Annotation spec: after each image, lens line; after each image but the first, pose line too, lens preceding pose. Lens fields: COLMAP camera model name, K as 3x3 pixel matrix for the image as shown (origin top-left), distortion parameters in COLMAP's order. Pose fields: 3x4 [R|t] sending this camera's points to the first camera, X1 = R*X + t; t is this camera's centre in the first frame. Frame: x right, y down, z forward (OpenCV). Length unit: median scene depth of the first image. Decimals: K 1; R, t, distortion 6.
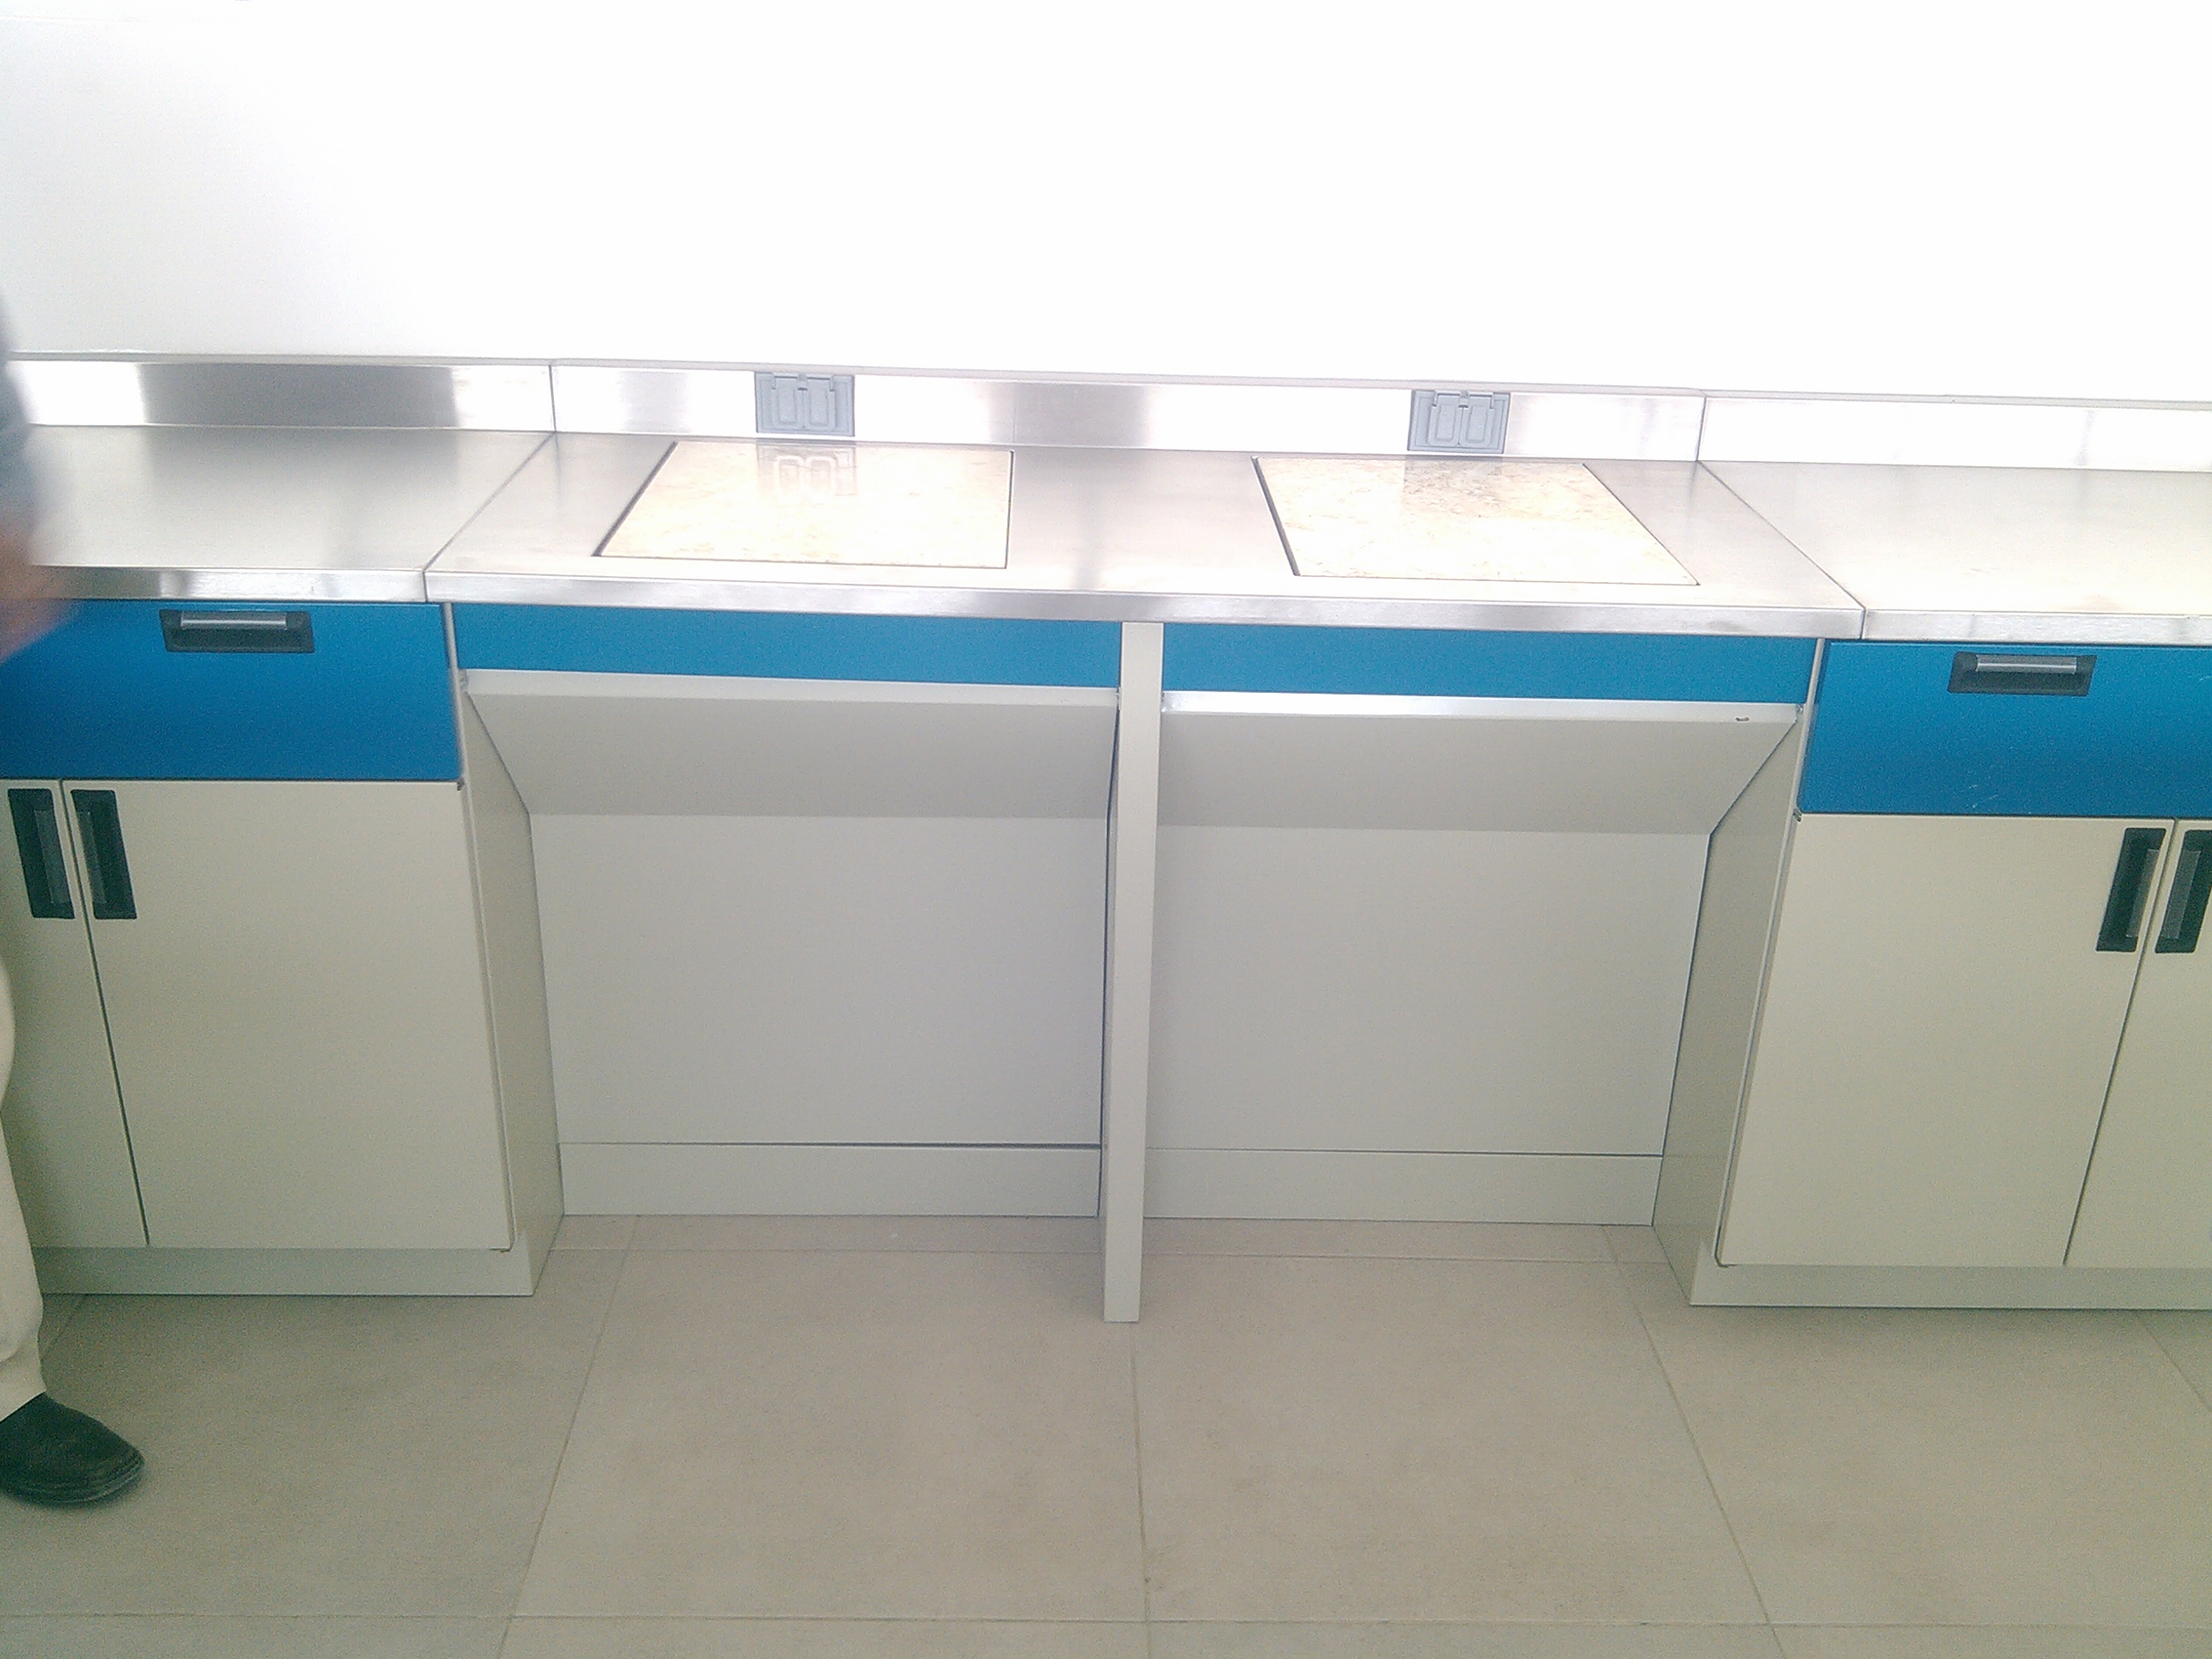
lens RADIAL K [[2053.9, 0, 1108.6], [0, 2053.9, 840.0], [0, 0, 1]] dist [-0.010312, 0.000000]
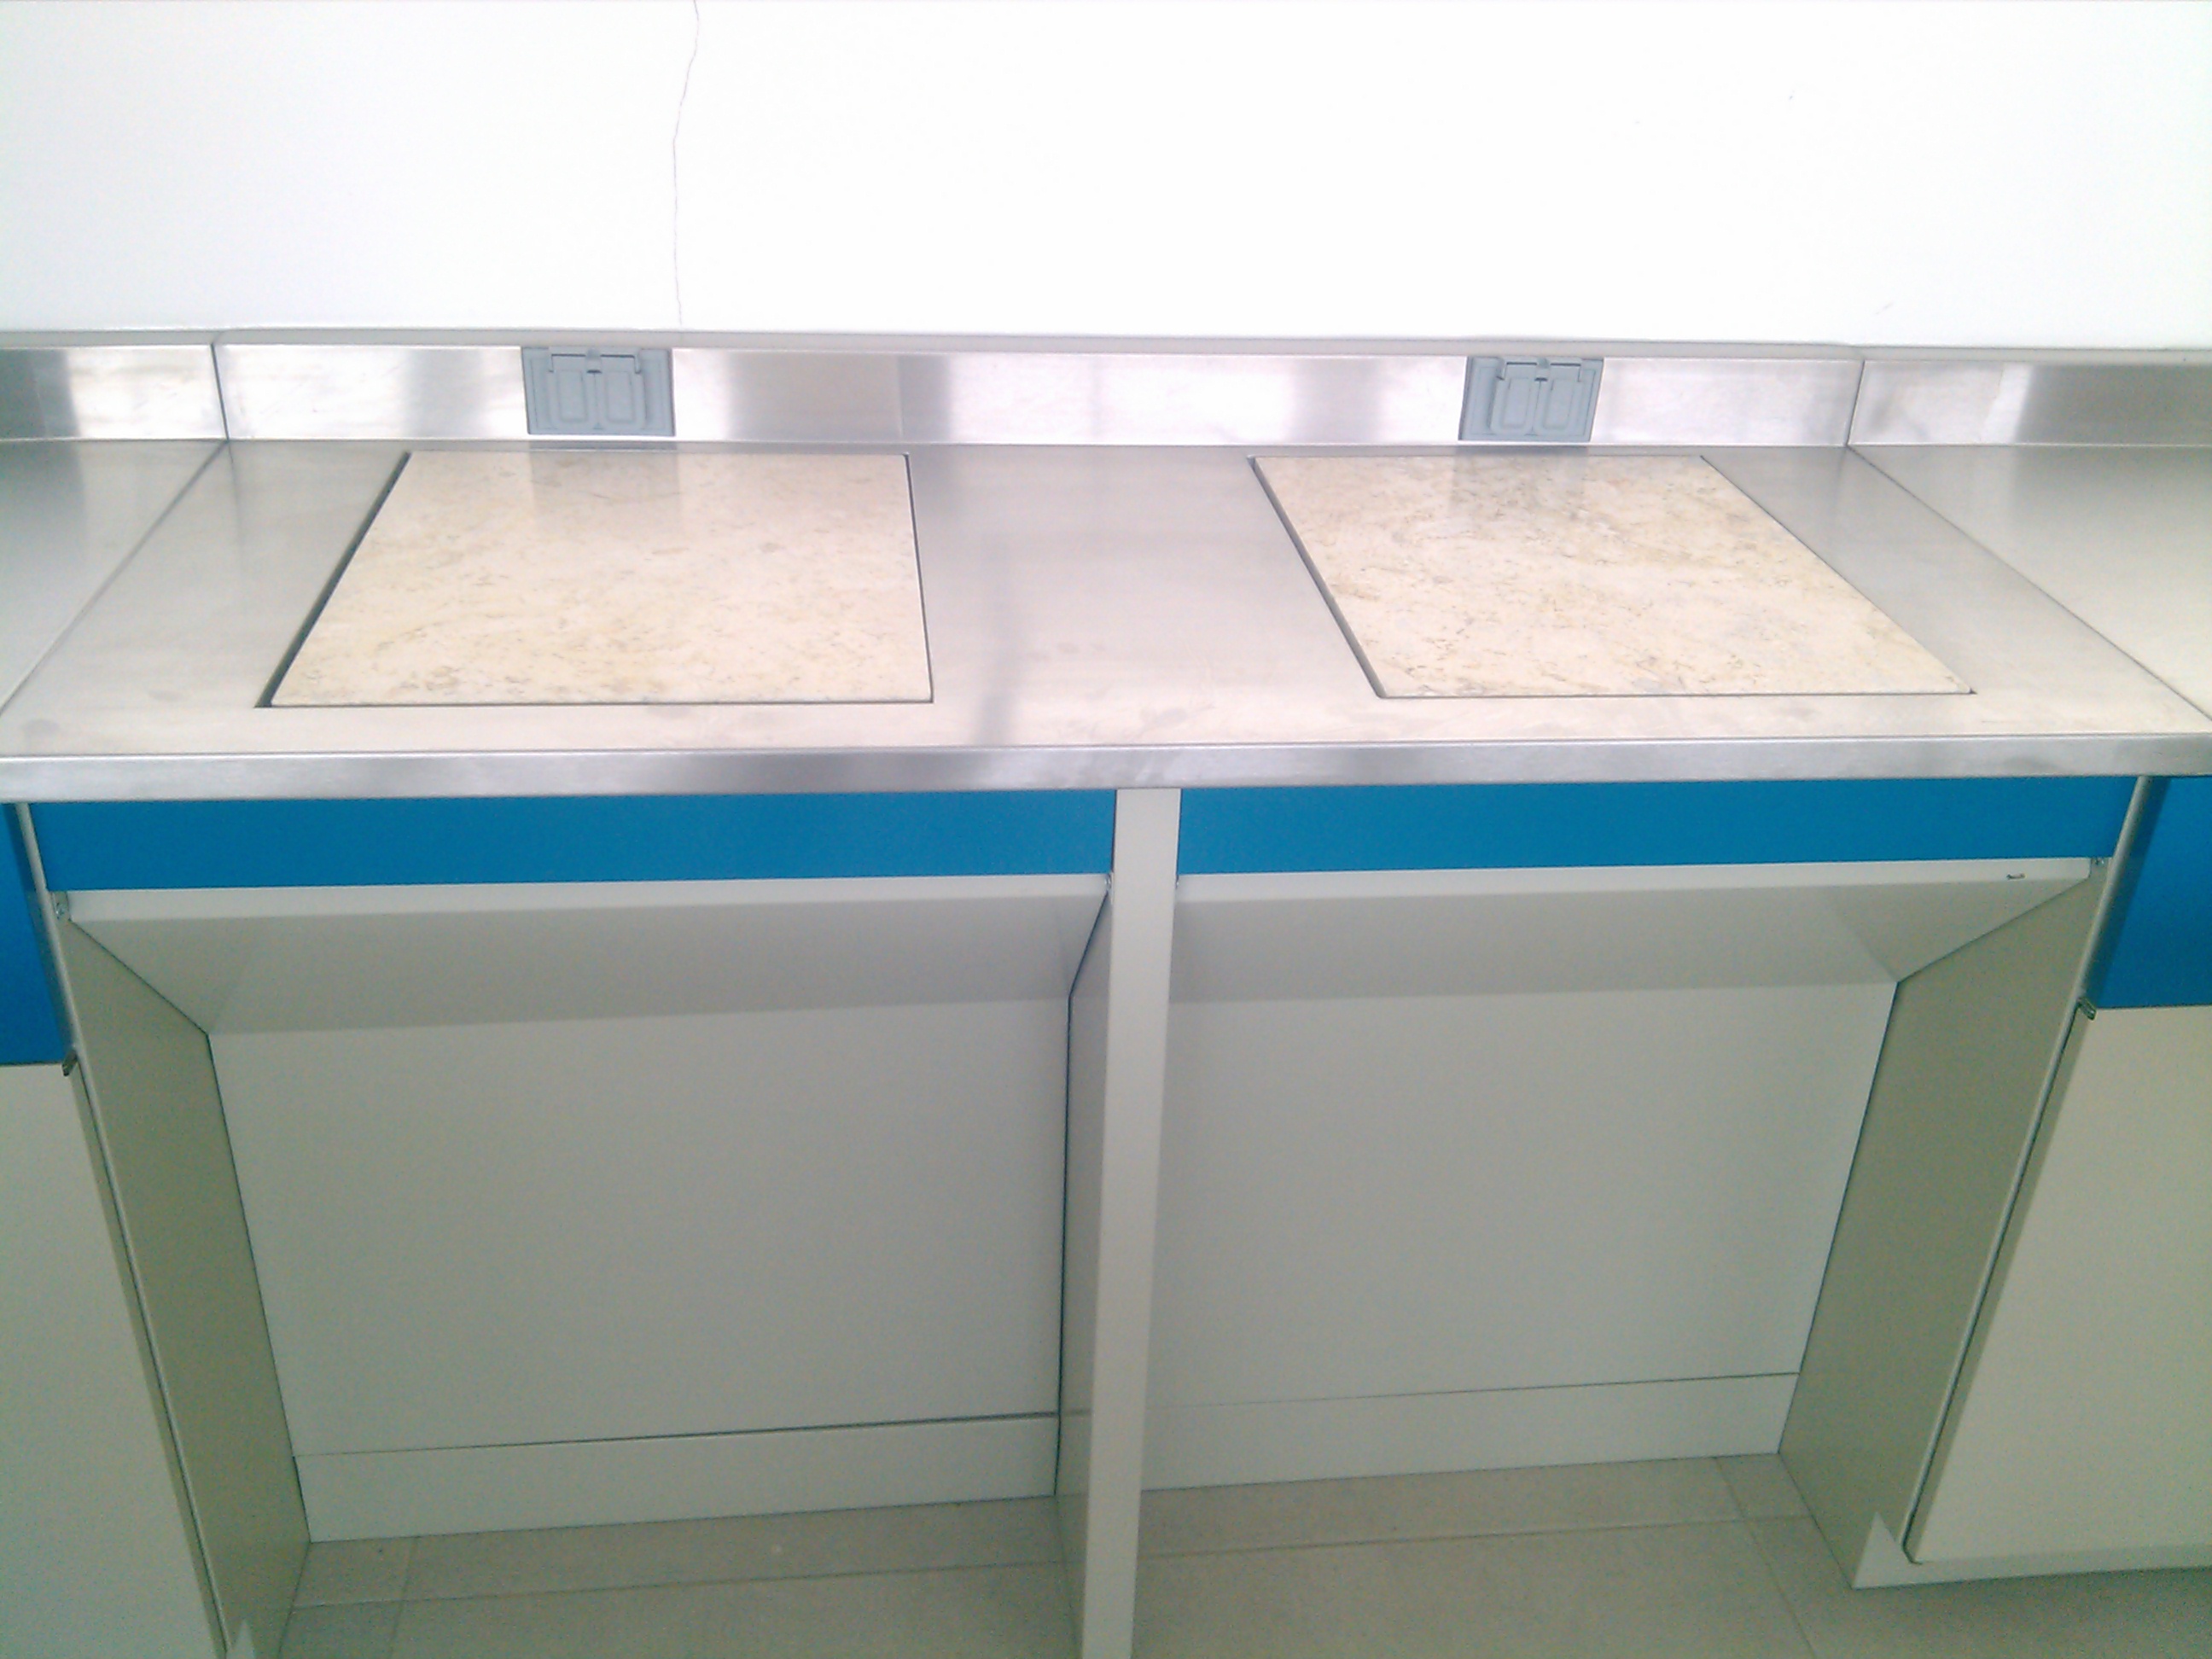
lens RADIAL K [[2053.9, 0, 1102.7], [0, 2053.9, 816.7], [0, 0, 1]] dist [-0.010312, 0.000000]
pose [[0.996337, -0.034303, 0.078331, -0.039381], [0.028879, 0.997174, 0.069347, -0.114765], [-0.080489, -0.066831, 0.994513, 0.297544]]
